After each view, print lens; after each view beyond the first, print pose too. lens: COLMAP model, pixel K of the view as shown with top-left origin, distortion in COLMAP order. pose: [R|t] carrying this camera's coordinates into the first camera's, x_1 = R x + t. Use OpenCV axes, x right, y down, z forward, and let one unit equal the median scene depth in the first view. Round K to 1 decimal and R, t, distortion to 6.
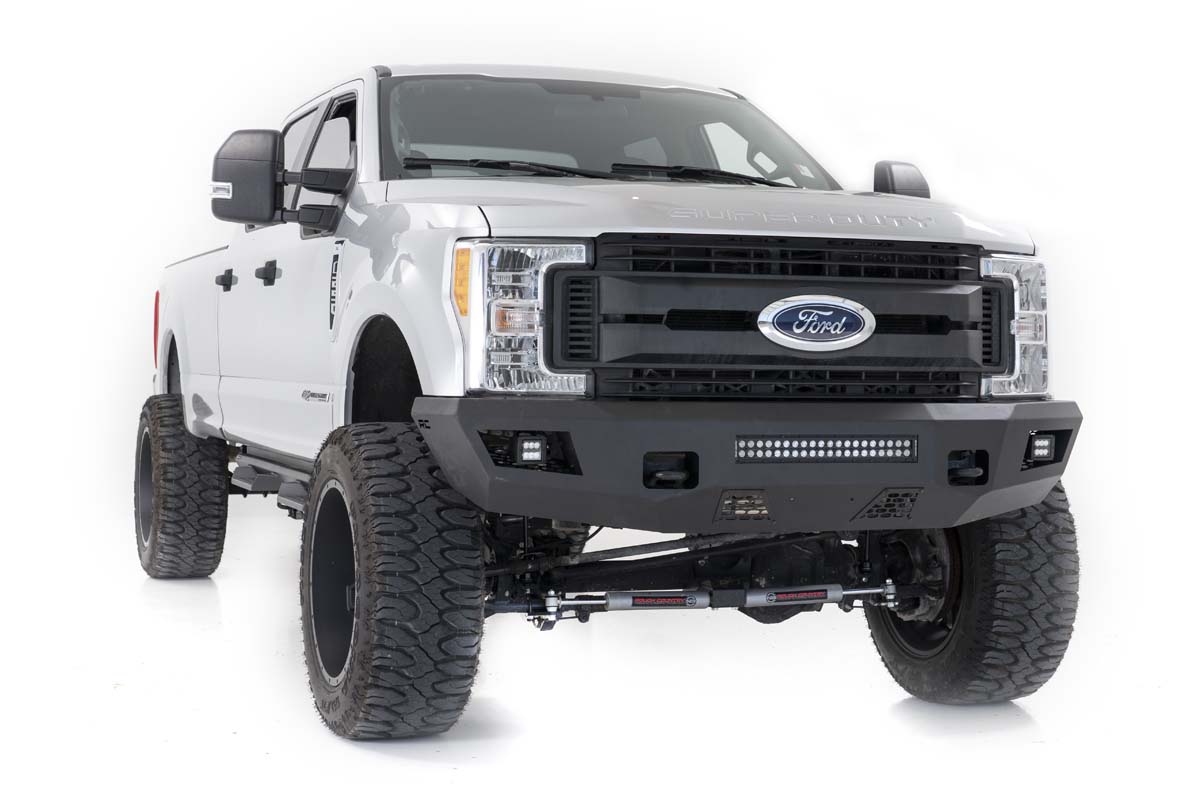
lens RADIAL K [[2024.3, 0, 600.0], [0, 2024.3, 400.0], [0, 0, 1]] dist [0.063239, 0.086879]
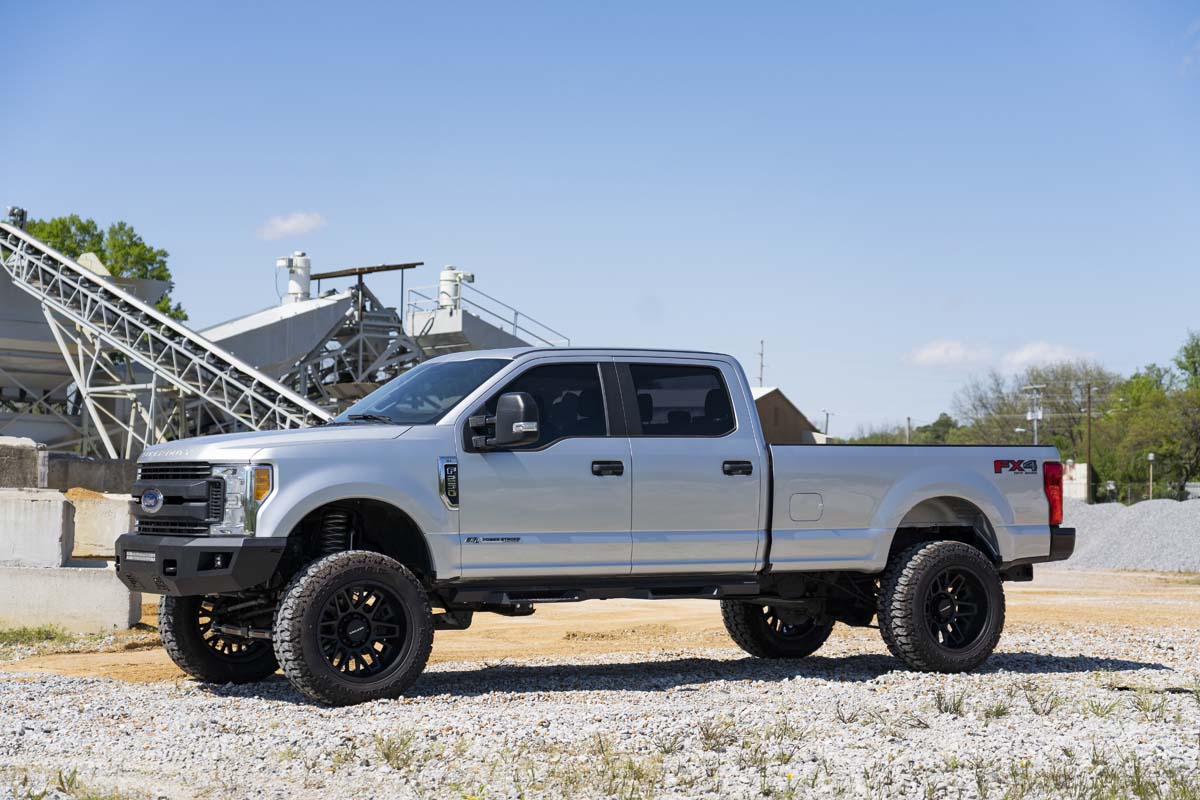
lens RADIAL K [[2234.4, 0, 600.0], [0, 2234.4, 400.0], [0, 0, 1]] dist [-0.010177, -0.046781]
pose [[0.247168, -0.051470, -0.967605, 2.575736], [-0.017918, 0.998175, -0.057673, -0.015355], [0.968807, 0.031593, 0.245795, 0.856211]]
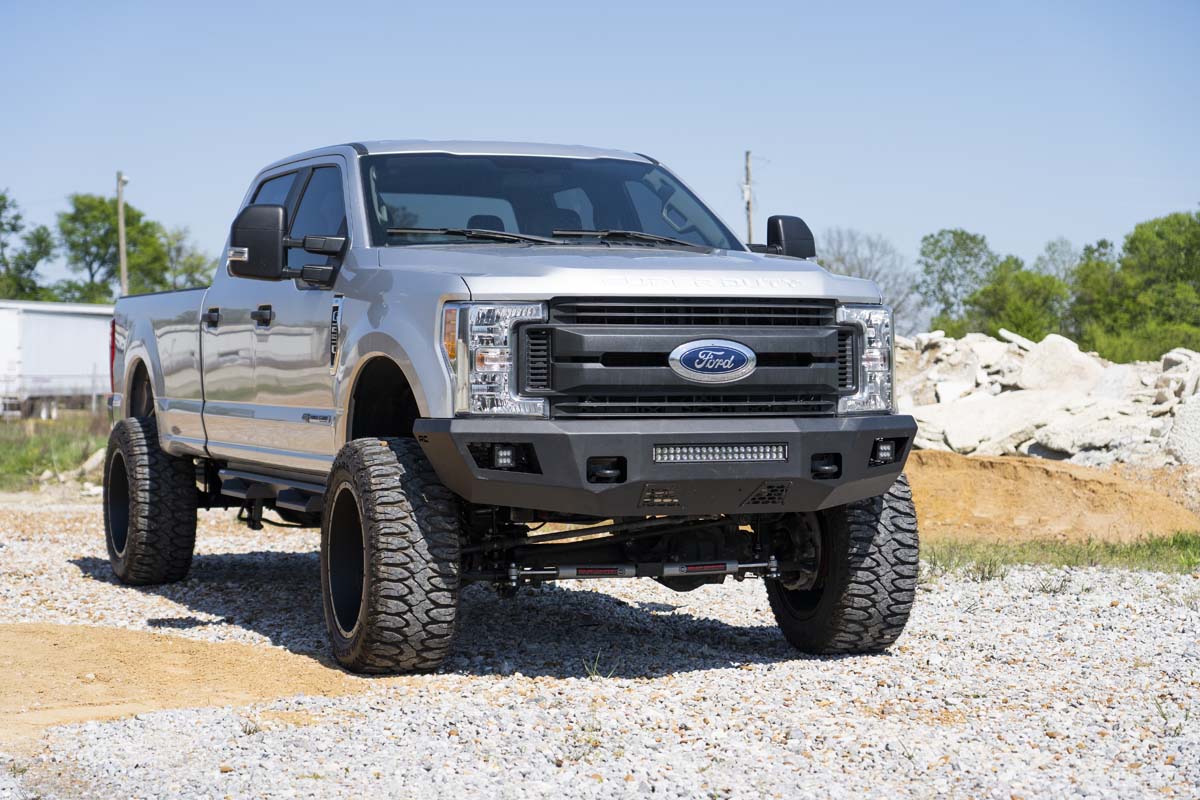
lens RADIAL K [[2513.3, 0, 600.0], [0, 2513.3, 400.0], [0, 0, 1]] dist [-0.020303, -0.023157]
pose [[0.998944, -0.011832, 0.044404, -0.041878], [0.012072, 0.999914, -0.005131, -0.003817], [-0.044340, 0.005661, 0.999000, -0.657060]]
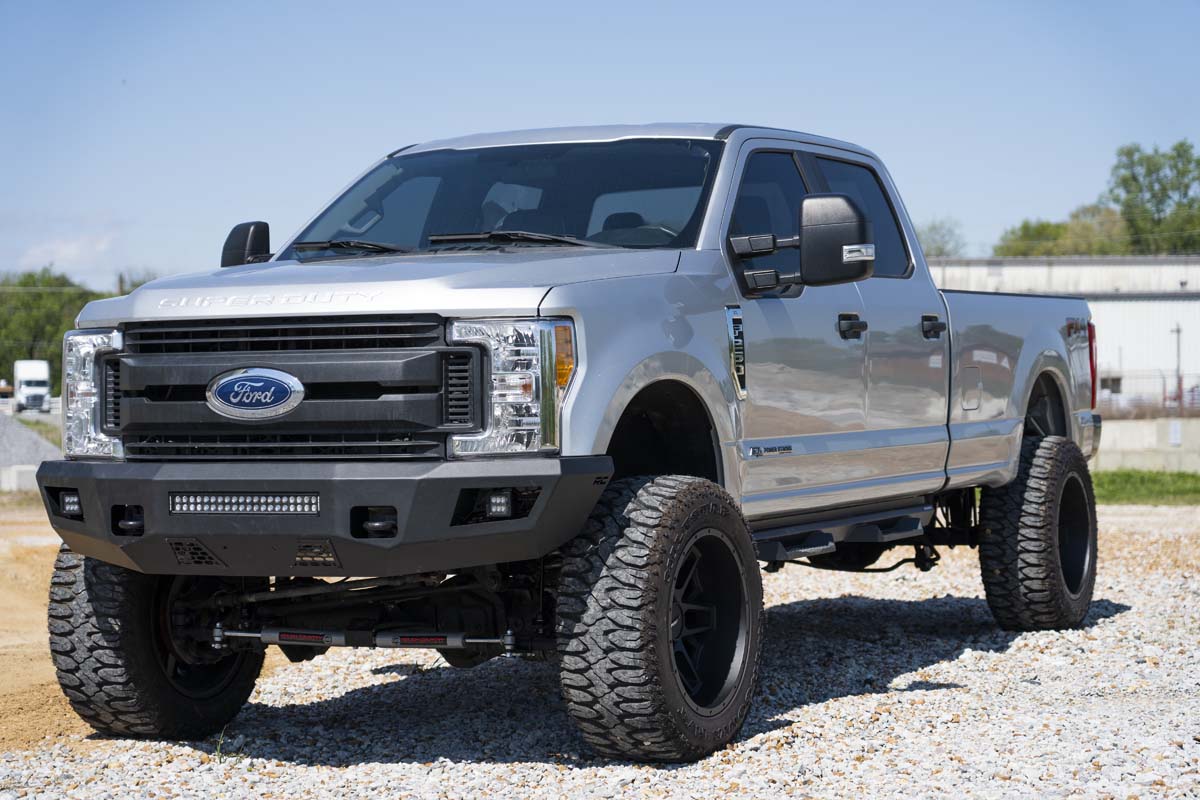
lens RADIAL K [[2784.3, 0, 715.1], [0, 2784.3, 400.4], [0, 0, 1]] dist [-0.013039, -0.044865]
pose [[0.725885, -0.018044, -0.687580, 1.338666], [0.012193, 0.999836, -0.013367, -0.009689], [0.687708, 0.001319, 0.725986, 0.043976]]
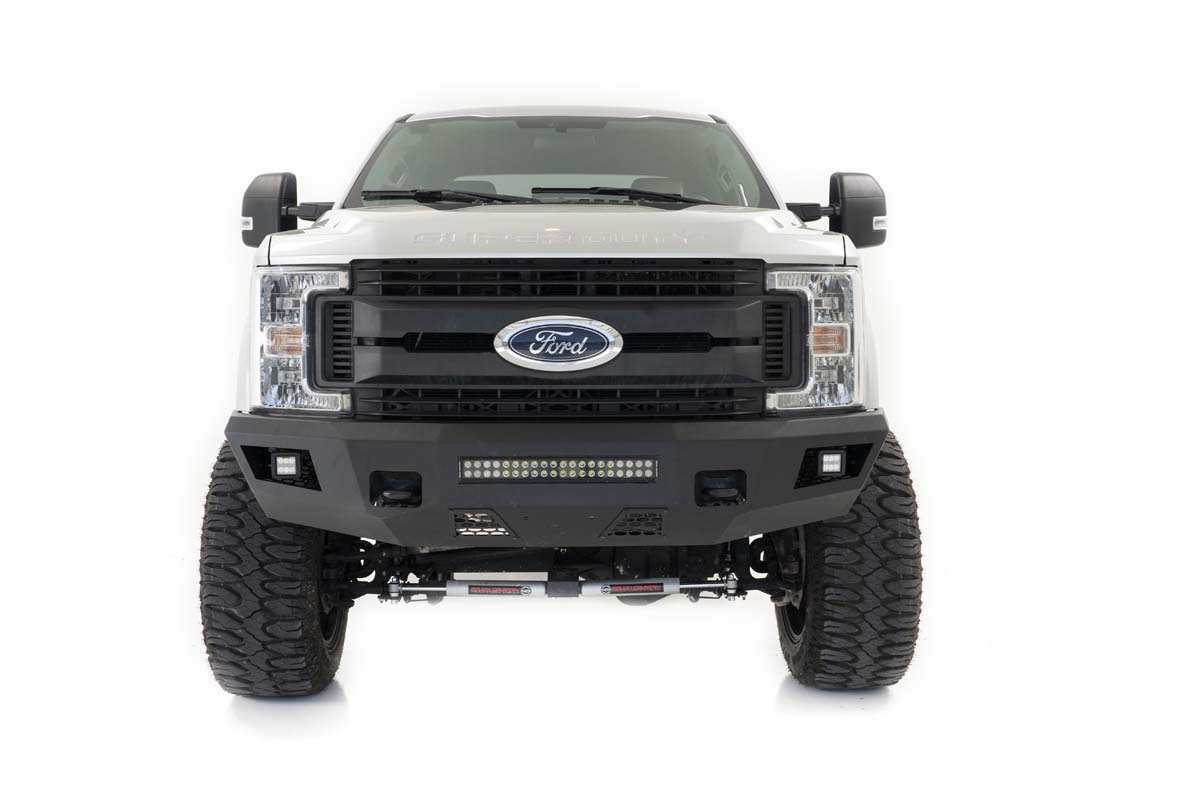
lens RADIAL K [[1256.1, 0, 600.0], [0, 1256.1, 400.0], [0, 0, 1]] dist [0.050133, 0.003890]
pose [[0.945511, 0.011343, -0.325392, 0.324255], [0.006098, 0.998601, 0.052529, -0.041768], [0.325532, -0.051651, 0.944119, 0.404592]]
